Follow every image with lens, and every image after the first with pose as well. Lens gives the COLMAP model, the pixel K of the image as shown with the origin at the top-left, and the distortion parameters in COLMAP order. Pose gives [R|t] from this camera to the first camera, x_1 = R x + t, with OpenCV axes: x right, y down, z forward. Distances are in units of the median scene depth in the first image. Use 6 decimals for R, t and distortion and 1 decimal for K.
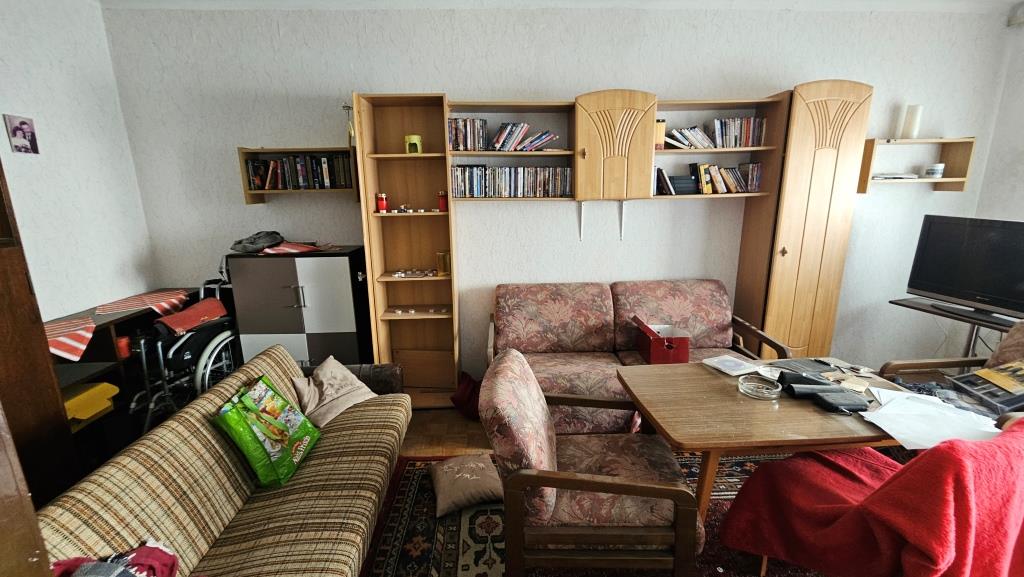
lens RADIAL K [[423.6, 0, 507.8], [0, 423.6, 284.8], [0, 0, 1]] dist [0.000362, 0.000575]
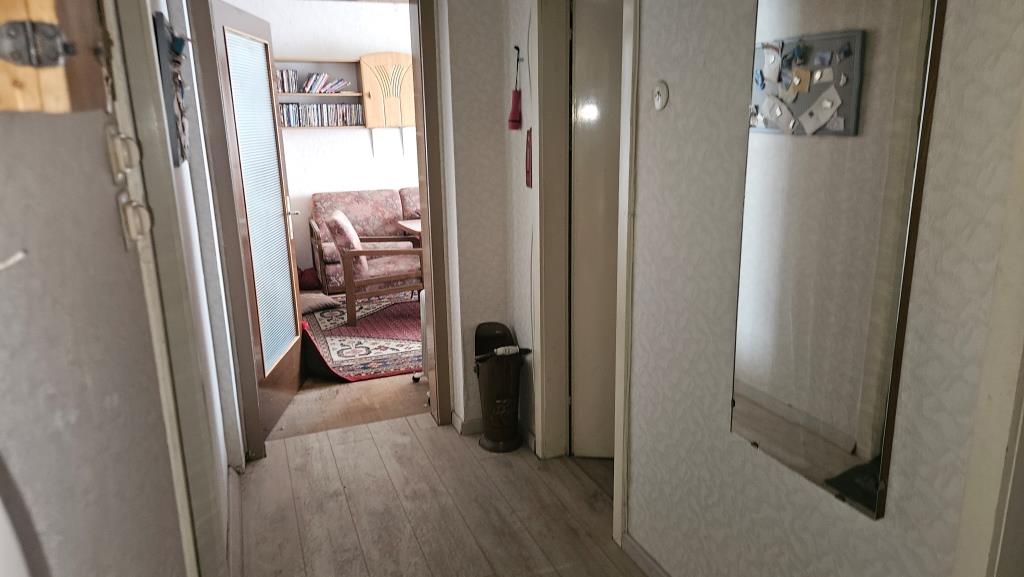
lens RADIAL K [[702.7, 0, 512.0], [0, 702.7, 288.5], [0, 0, 1]] dist [0.024872, -0.000042]
pose [[0.942757, -0.088665, 0.321478, -0.189518], [0.081619, 0.996036, 0.035360, 0.295664], [-0.323339, -0.007097, 0.946257, -1.406437]]
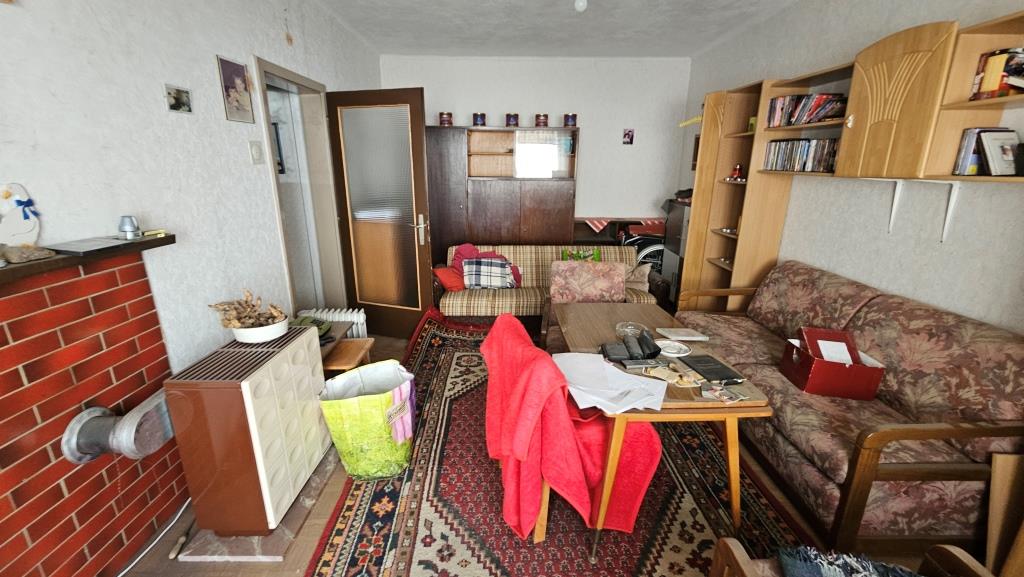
lens RADIAL K [[423.6, 0, 507.8], [0, 423.6, 284.8], [0, 0, 1]] dist [0.000362, 0.000575]
pose [[-0.031857, 0.287738, -0.957179, 1.080311], [-0.220929, 0.931950, 0.287507, -0.095193], [0.974770, 0.220627, 0.033881, 0.367986]]
